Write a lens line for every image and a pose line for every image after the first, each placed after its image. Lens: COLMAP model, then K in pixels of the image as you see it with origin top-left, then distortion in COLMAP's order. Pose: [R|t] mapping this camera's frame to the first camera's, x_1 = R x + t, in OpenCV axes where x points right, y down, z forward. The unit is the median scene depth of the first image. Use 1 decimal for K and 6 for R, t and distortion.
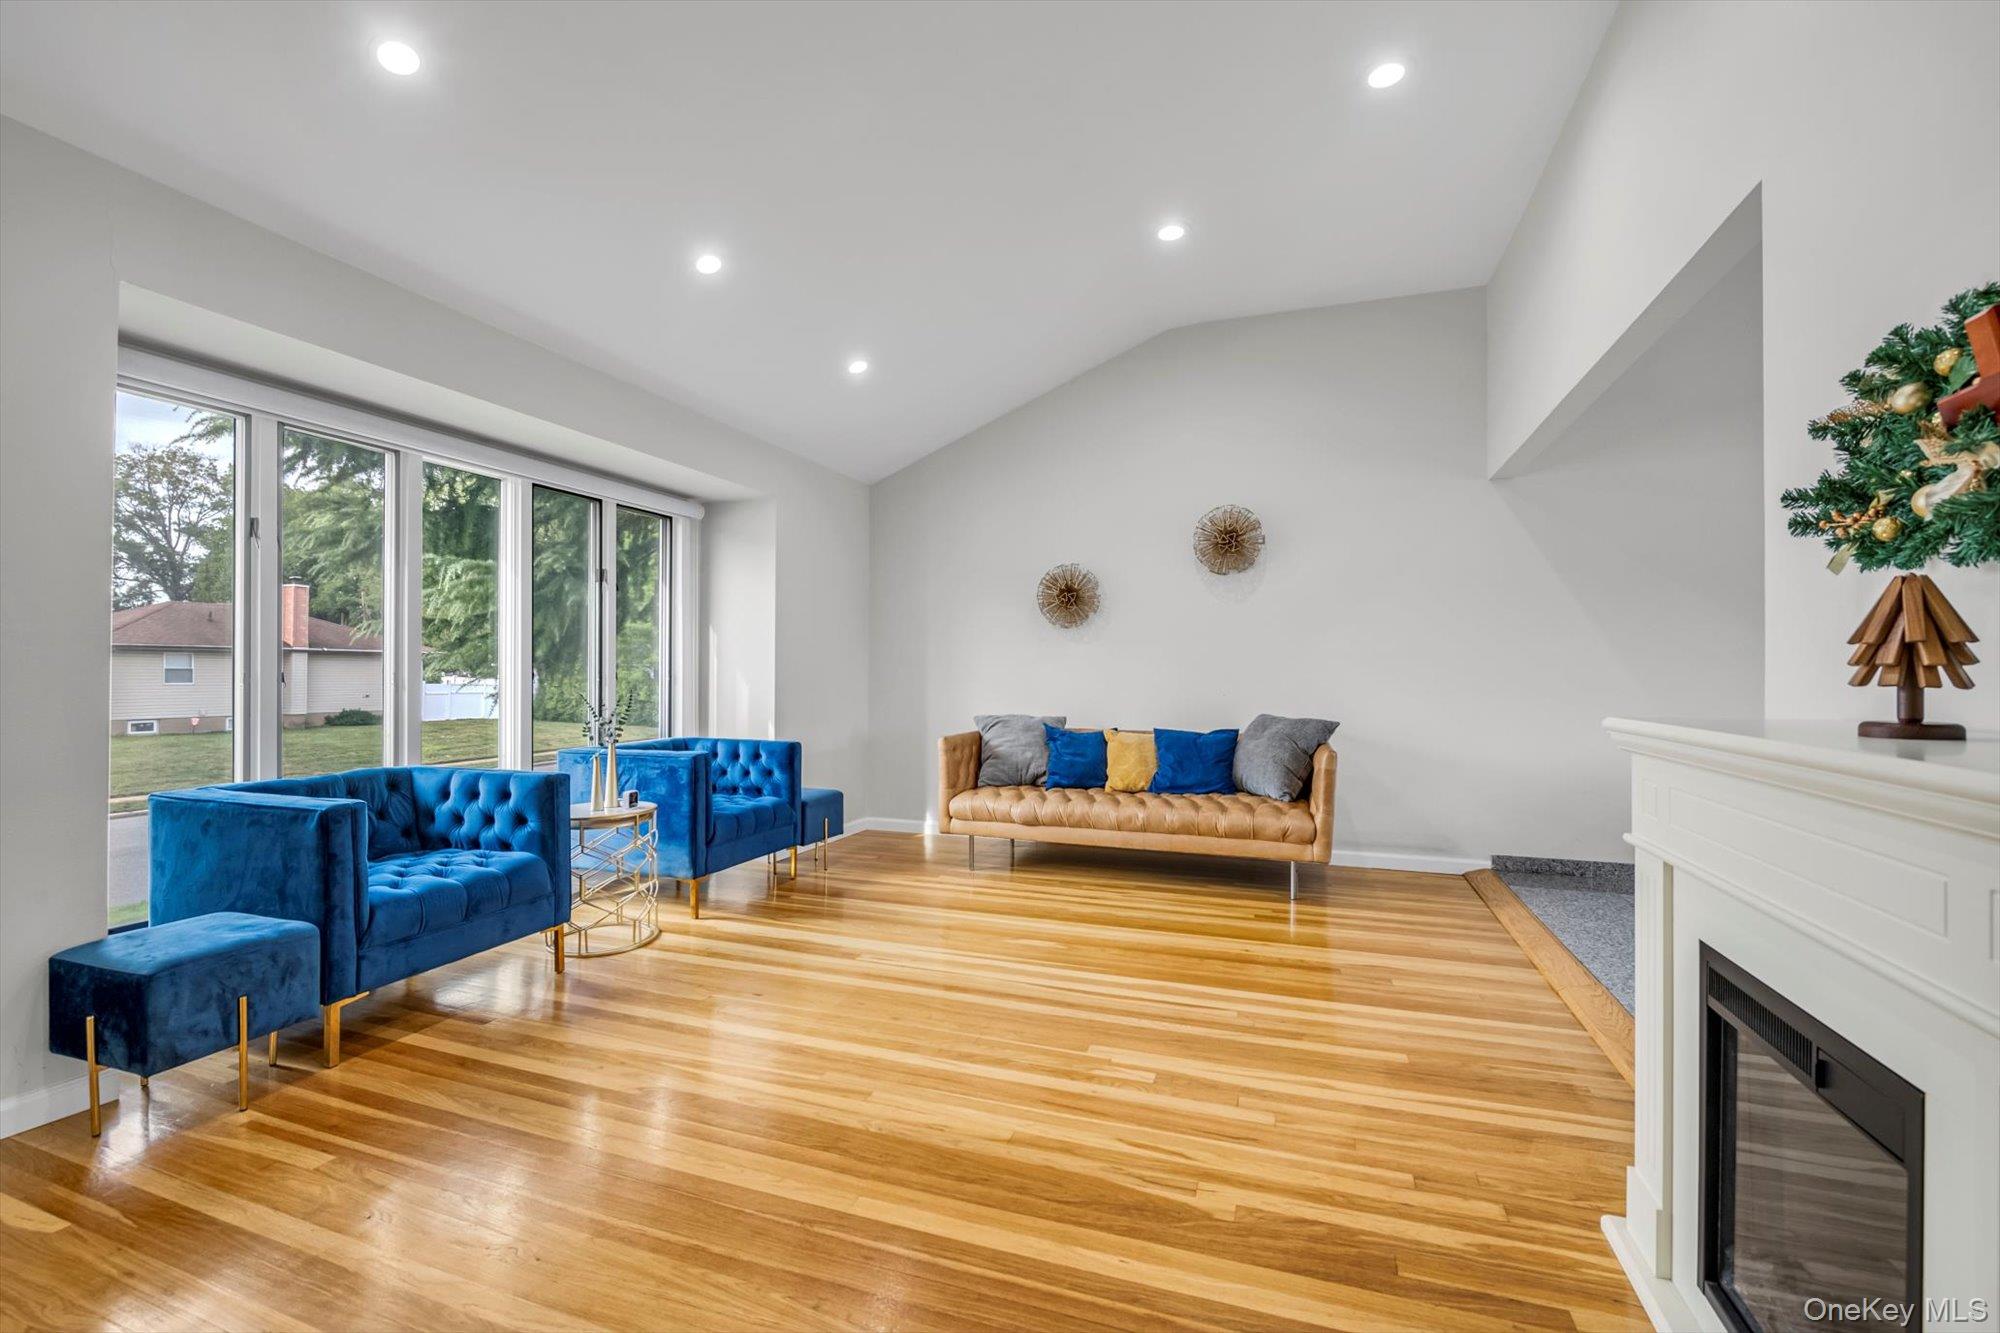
lens RADIAL K [[811.2, 0, 1011.5], [0, 811.2, 663.9], [0, 0, 1]] dist [-0.007072, -0.001366]
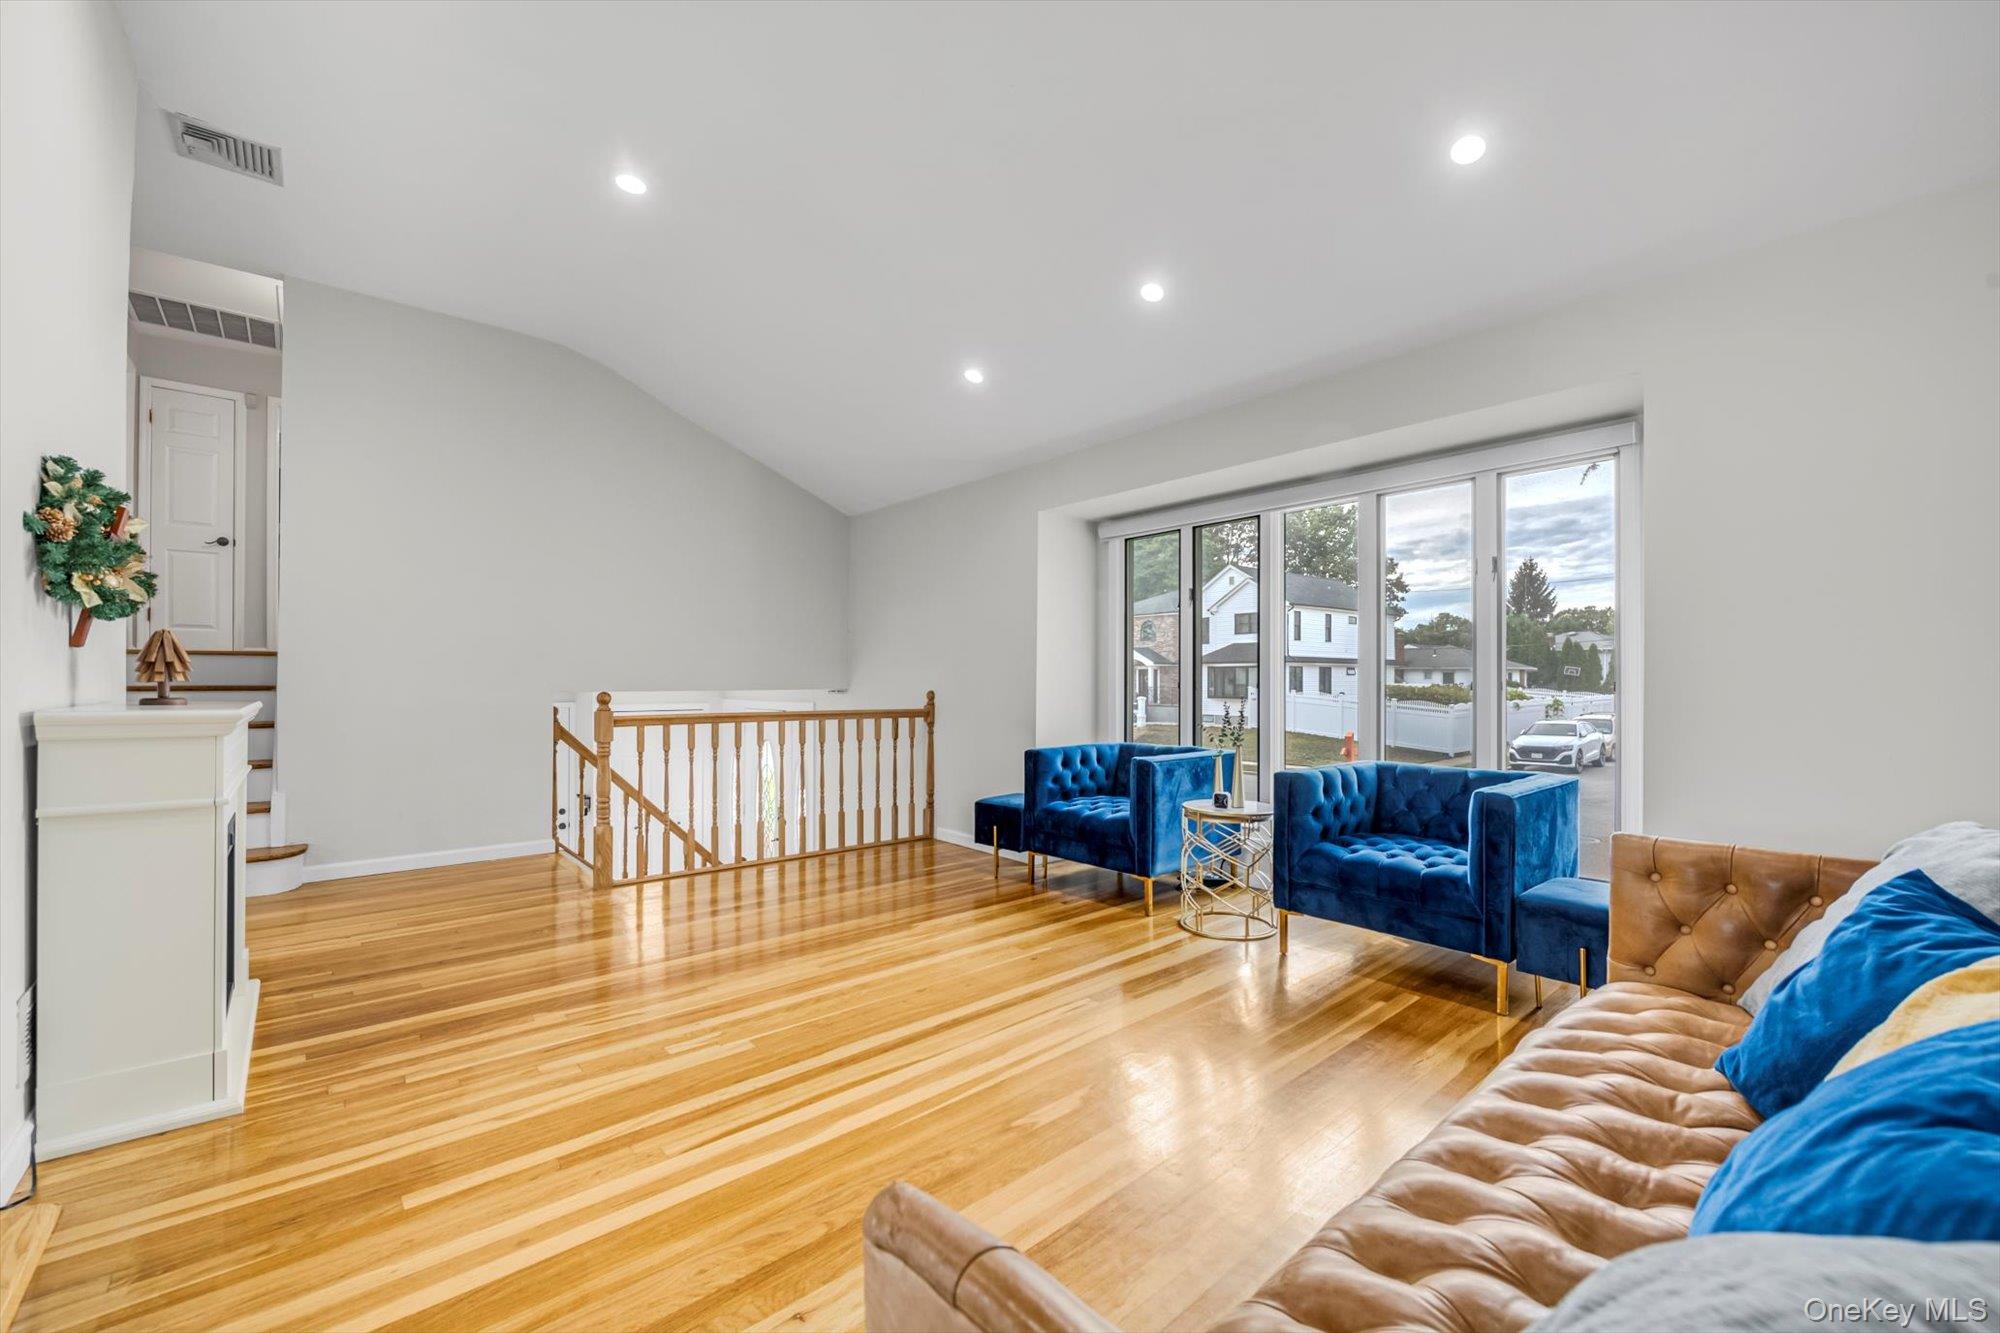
lens RADIAL K [[811.2, 0, 1006.7], [0, 811.2, 681.4], [0, 0, 1]] dist [-0.007072, -0.001366]
pose [[-0.484818, 0.002999, -0.874610, 0.808564], [0.004038, 0.999991, 0.001191, 0.013251], [0.874606, -0.002954, -0.484826, 1.721680]]
